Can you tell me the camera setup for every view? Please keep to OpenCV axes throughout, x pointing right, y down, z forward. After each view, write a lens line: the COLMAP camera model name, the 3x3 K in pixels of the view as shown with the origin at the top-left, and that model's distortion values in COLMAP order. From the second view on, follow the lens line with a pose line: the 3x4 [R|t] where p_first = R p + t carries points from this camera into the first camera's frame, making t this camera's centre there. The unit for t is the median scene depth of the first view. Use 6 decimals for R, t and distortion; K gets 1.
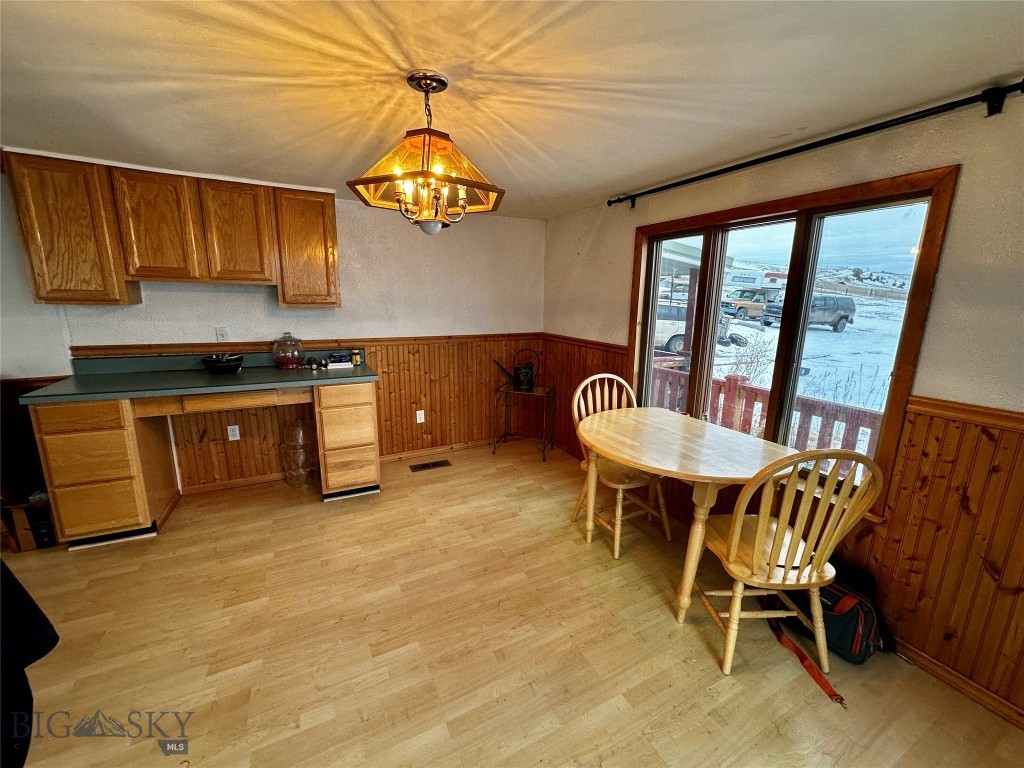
lens RADIAL K [[407.4, 0, 509.4], [0, 407.4, 382.0], [0, 0, 1]] dist [-0.002217, 0.001276]
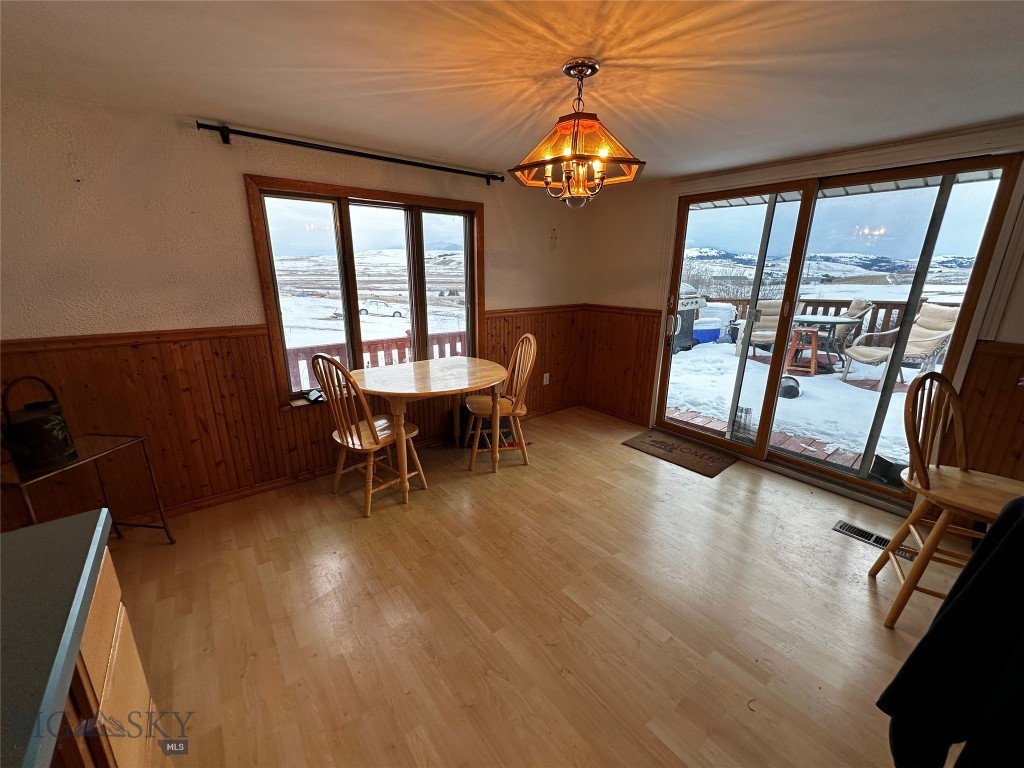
lens RADIAL K [[407.4, 0, 515.3], [0, 407.4, 384.1], [0, 0, 1]] dist [-0.002217, 0.001276]
pose [[-0.203401, -0.277451, 0.938962, -1.350784], [0.194892, 0.928345, 0.316532, -0.299734], [-0.959502, 0.247379, -0.134753, 1.430797]]
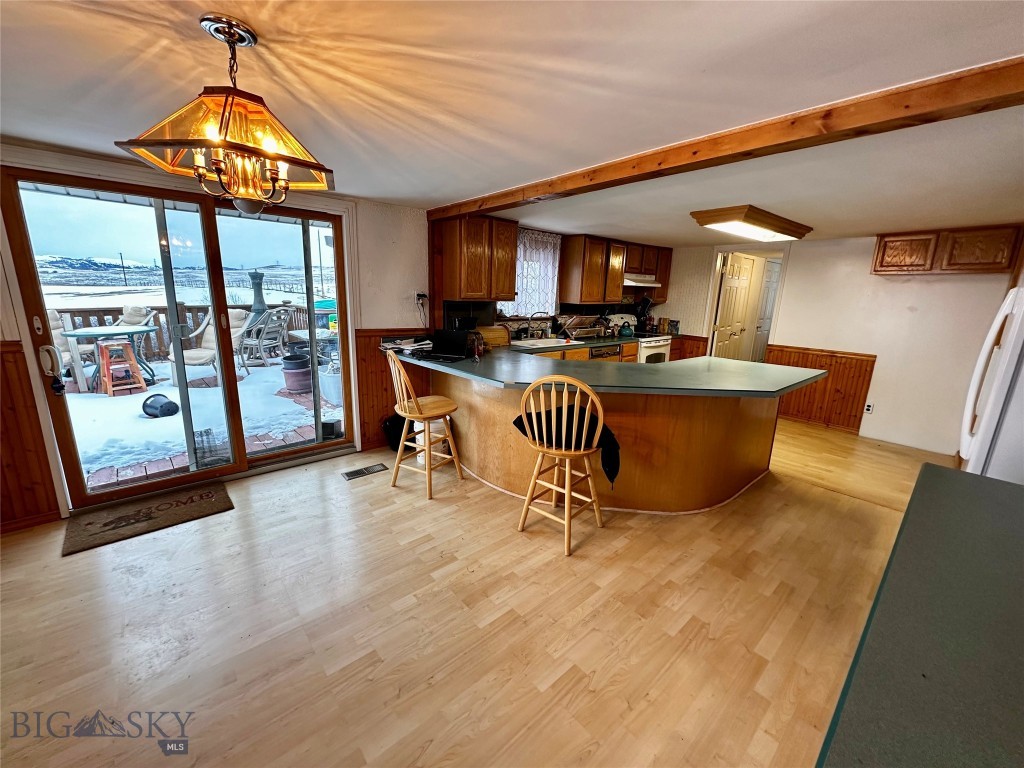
lens RADIAL K [[407.4, 0, 511.7], [0, 407.4, 382.9], [0, 0, 1]] dist [-0.002217, 0.001276]
pose [[-0.967979, 0.012754, -0.250705, -0.509288], [-0.095189, 0.905473, 0.413592, -0.447106], [0.232282, 0.424213, -0.875265, 2.035057]]
